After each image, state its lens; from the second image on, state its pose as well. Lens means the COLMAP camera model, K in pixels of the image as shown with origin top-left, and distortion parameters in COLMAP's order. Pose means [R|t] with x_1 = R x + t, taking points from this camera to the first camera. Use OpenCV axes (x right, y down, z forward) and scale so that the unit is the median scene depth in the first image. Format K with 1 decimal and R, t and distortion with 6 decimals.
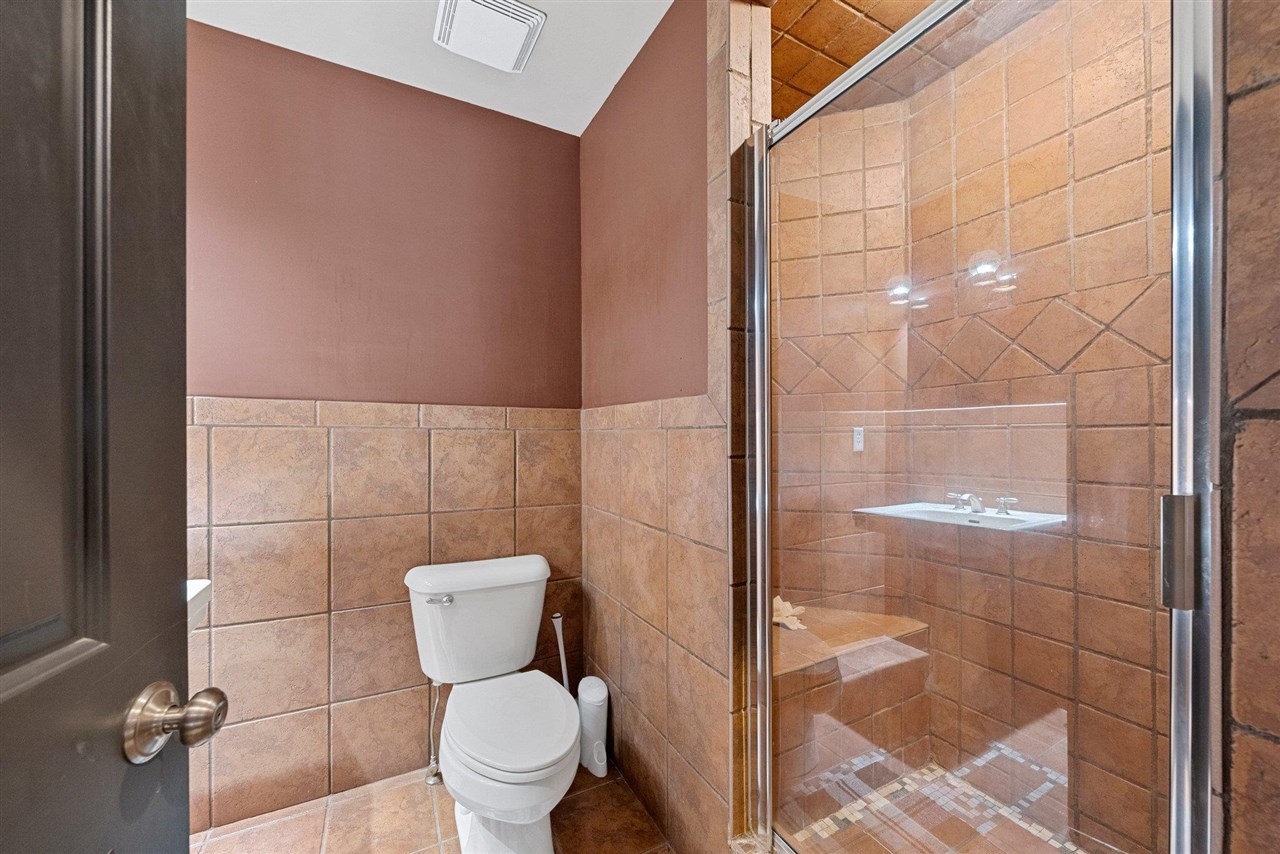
lens RADIAL K [[477.7, 0, 639.7], [0, 477.7, 431.3], [0, 0, 1]] dist [-0.004783, 0.001232]
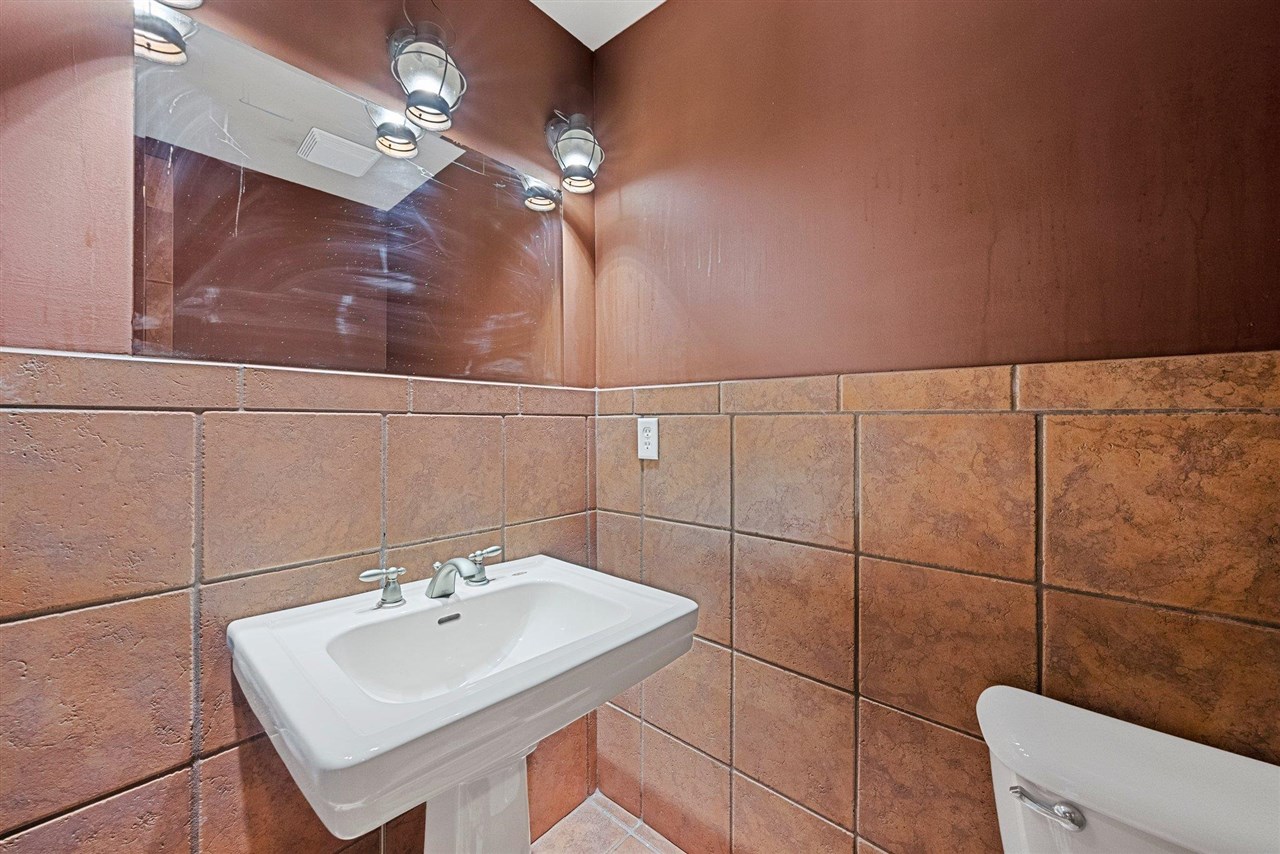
lens RADIAL K [[477.7, 0, 644.0], [0, 477.7, 422.6], [0, 0, 1]] dist [-0.004783, 0.001232]
pose [[0.354222, -0.003720, -0.935154, -0.135024], [0.001667, 0.999993, -0.003347, 0.005732], [0.935160, -0.000374, 0.354226, 0.482279]]
